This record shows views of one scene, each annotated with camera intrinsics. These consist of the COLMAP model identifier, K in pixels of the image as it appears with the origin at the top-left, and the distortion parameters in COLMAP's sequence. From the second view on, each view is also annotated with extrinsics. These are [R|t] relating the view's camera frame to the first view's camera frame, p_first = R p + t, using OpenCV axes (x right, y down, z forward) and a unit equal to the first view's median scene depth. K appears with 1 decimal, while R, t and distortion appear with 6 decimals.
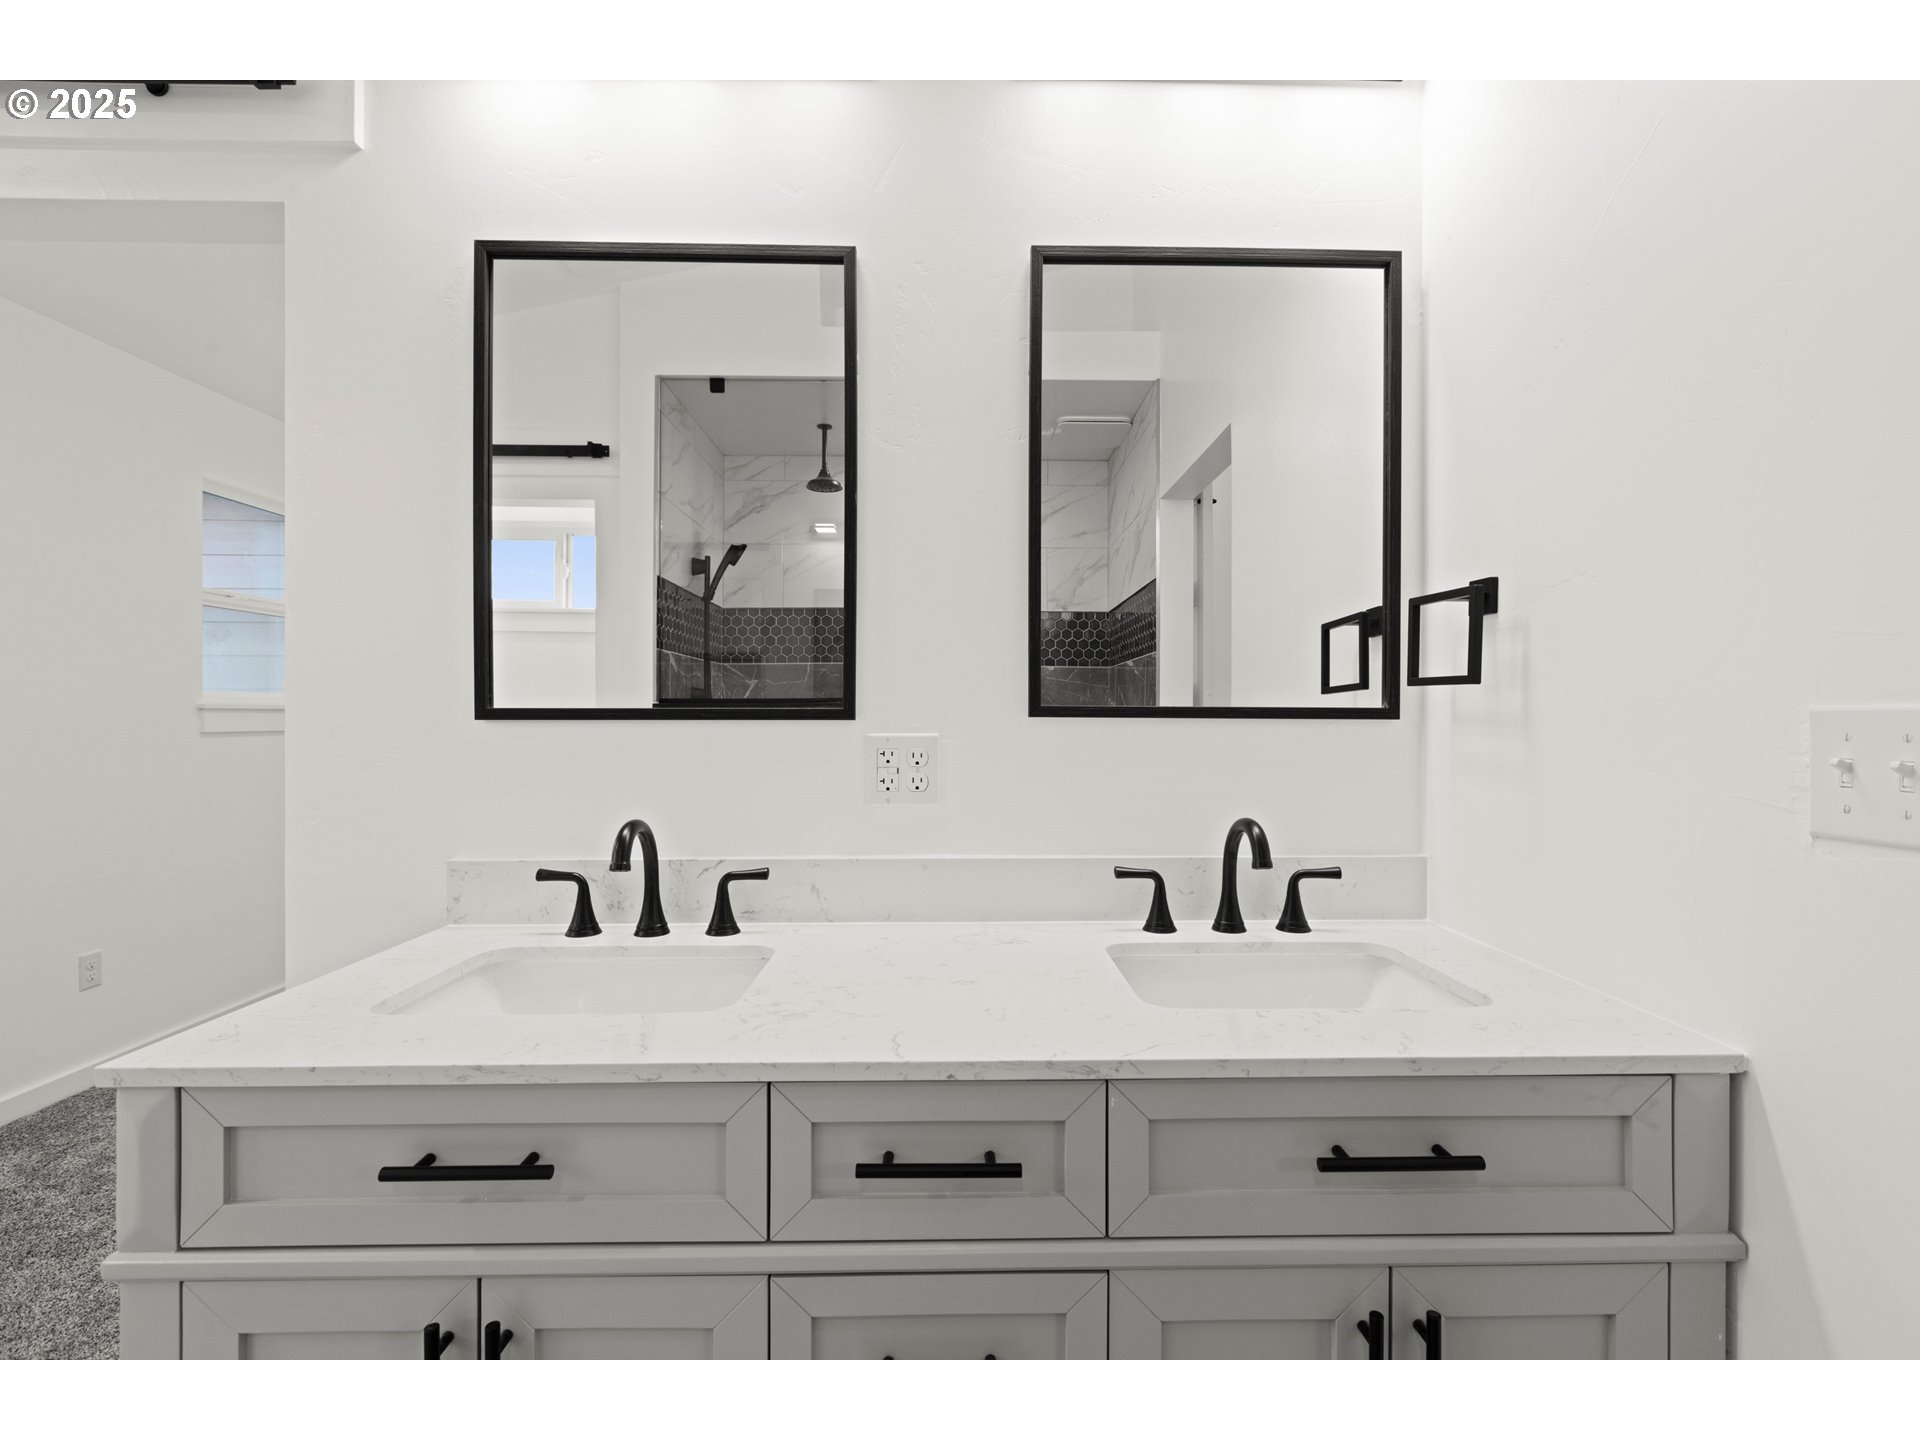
lens RADIAL K [[852.8, 0, 960.0], [0, 852.8, 720.0], [0, 0, 1]] dist [-0.011300, 0.000302]
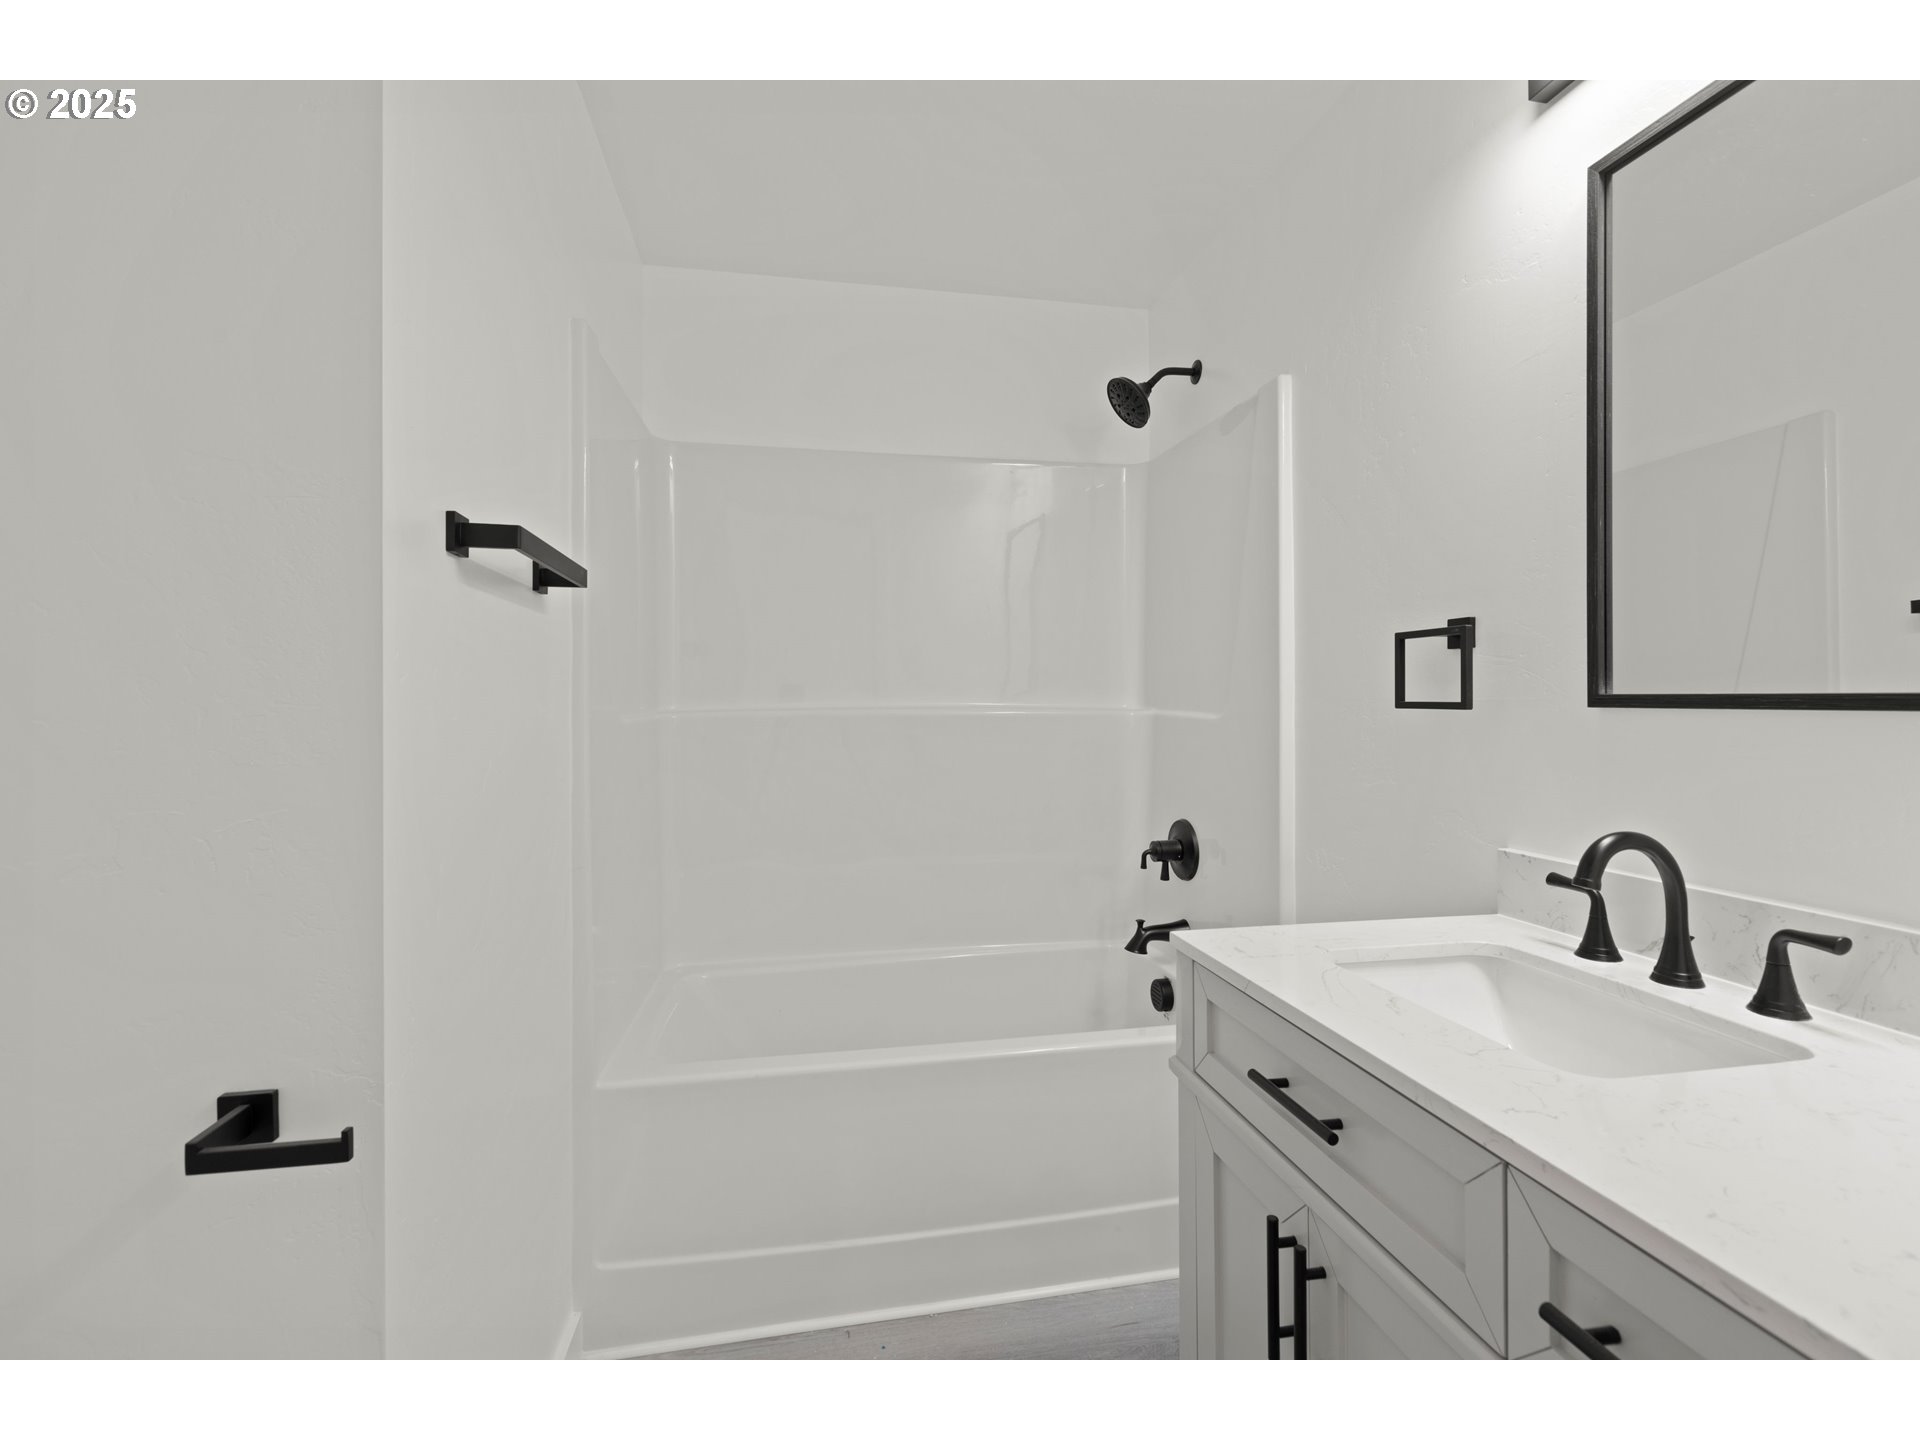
lens RADIAL K [[852.8, 0, 960.0], [0, 852.8, 720.0], [0, 0, 1]] dist [-0.011300, 0.000302]
pose [[0.184721, 0.014878, -0.982678, 0.291754], [-0.000938, 0.999888, 0.014962, -0.000749], [0.982790, -0.001842, 0.184715, 0.221860]]
